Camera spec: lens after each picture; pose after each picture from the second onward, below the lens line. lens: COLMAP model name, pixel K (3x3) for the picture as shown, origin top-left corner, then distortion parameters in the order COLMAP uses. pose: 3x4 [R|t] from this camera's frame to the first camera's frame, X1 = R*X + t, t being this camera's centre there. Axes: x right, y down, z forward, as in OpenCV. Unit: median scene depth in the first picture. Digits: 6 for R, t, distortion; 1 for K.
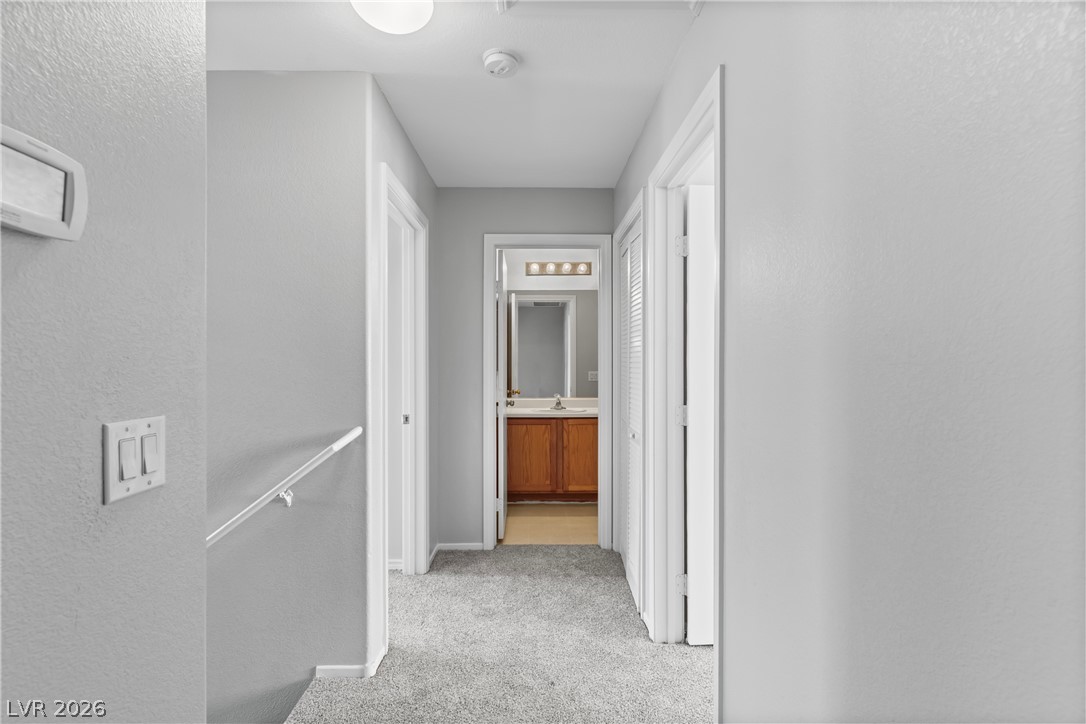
lens RADIAL K [[521.3, 0, 542.9], [0, 521.3, 358.6], [0, 0, 1]] dist [0.000434, 0.000916]
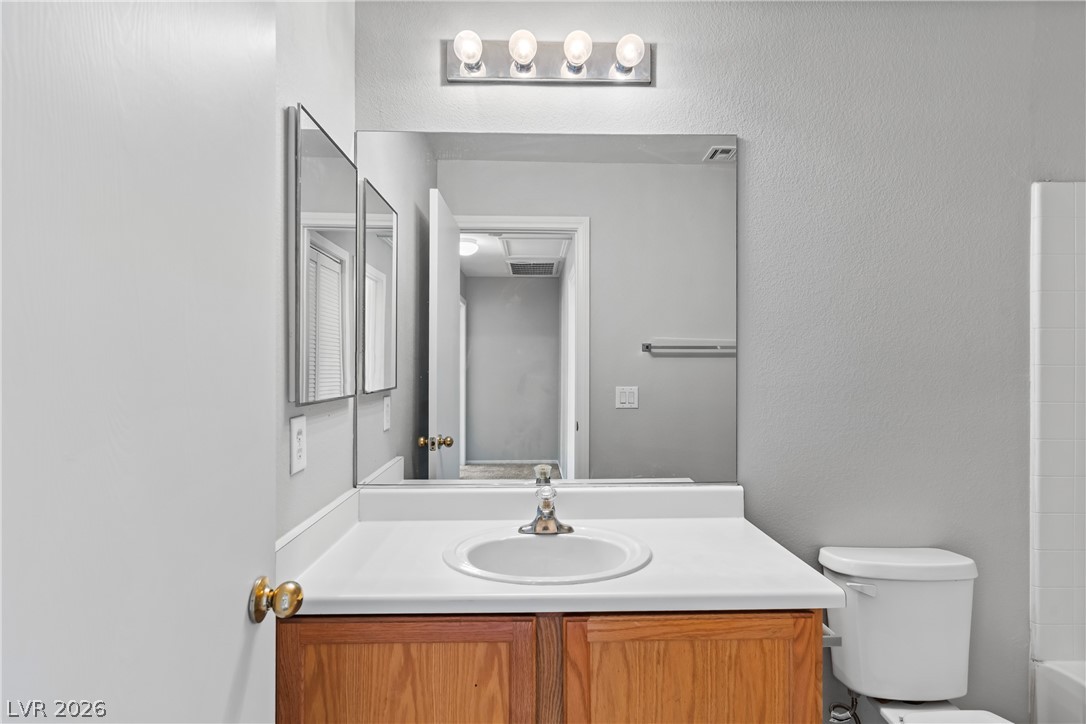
lens RADIAL K [[537.5, 0, 543.0], [0, 537.5, 362.0], [0, 0, 1]] dist [-0.001316, -0.000120]
pose [[0.999894, 0.003726, 0.014054, 0.025358], [-0.003827, 0.999967, 0.007177, 0.000947], [-0.014026, -0.007230, 0.999875, 0.762138]]
